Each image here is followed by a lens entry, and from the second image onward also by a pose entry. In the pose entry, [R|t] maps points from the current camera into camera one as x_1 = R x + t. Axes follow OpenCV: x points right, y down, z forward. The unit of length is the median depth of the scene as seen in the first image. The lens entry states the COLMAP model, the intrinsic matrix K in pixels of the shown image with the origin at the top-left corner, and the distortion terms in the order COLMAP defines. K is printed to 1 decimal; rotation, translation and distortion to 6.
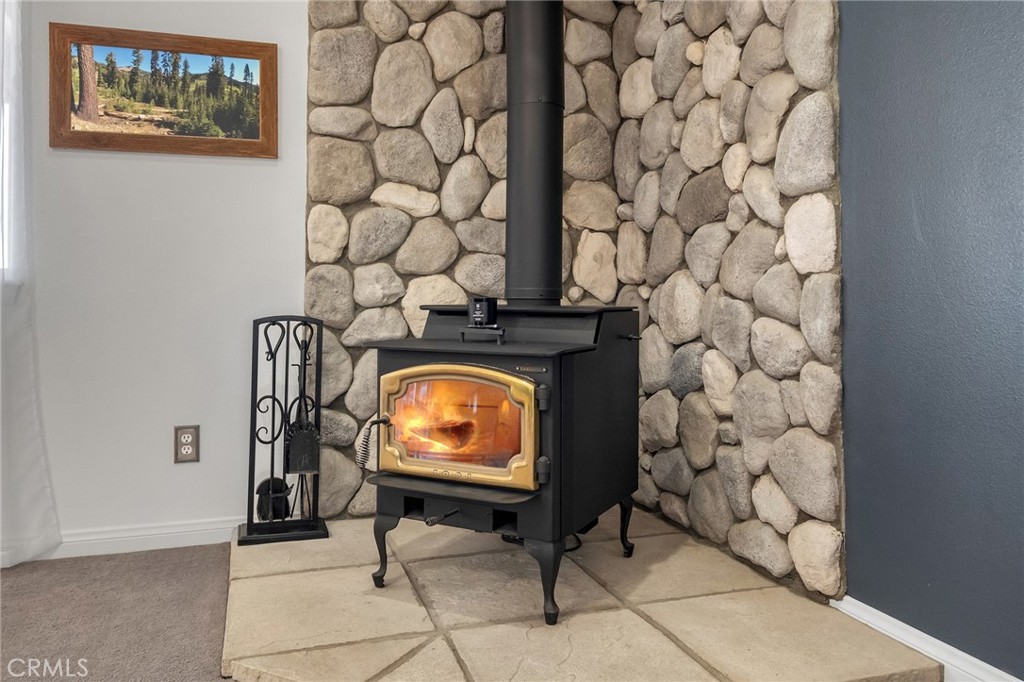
lens RADIAL K [[766.4, 0, 501.4], [0, 766.4, 282.8], [0, 0, 1]] dist [-0.000771, 0.003976]
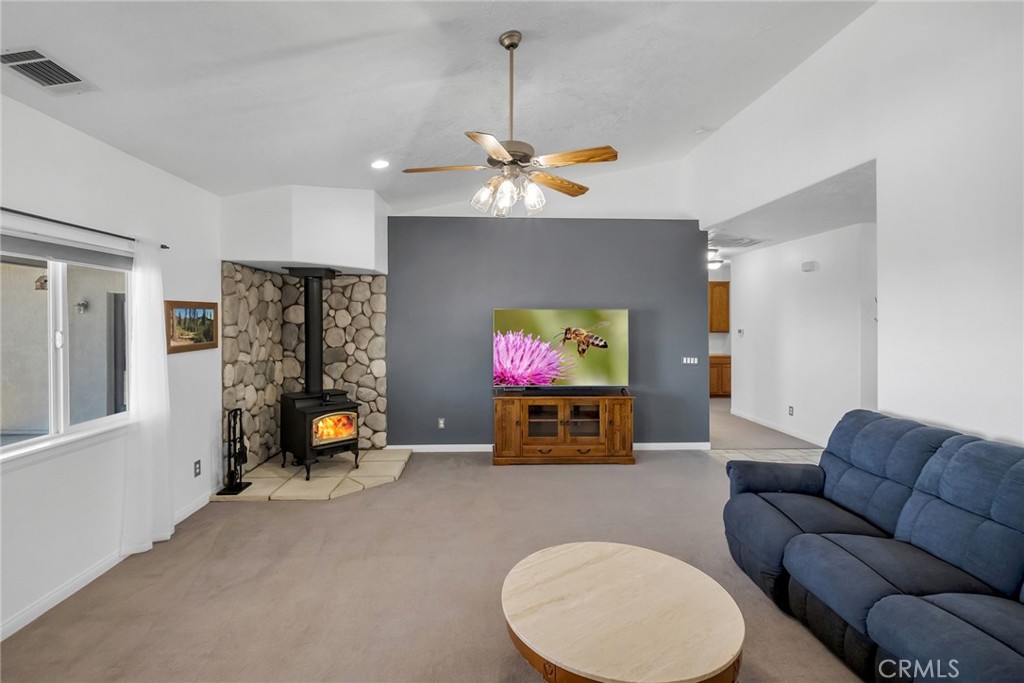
lens RADIAL K [[476.1, 0, 510.5], [0, 476.1, 323.6], [0, 0, 1]] dist [-0.001295, -0.000139]
pose [[0.265631, -0.009307, 0.964030, -1.629410], [-0.024494, 0.999565, 0.016399, -0.307297], [-0.963764, -0.027969, 0.265288, -0.364966]]
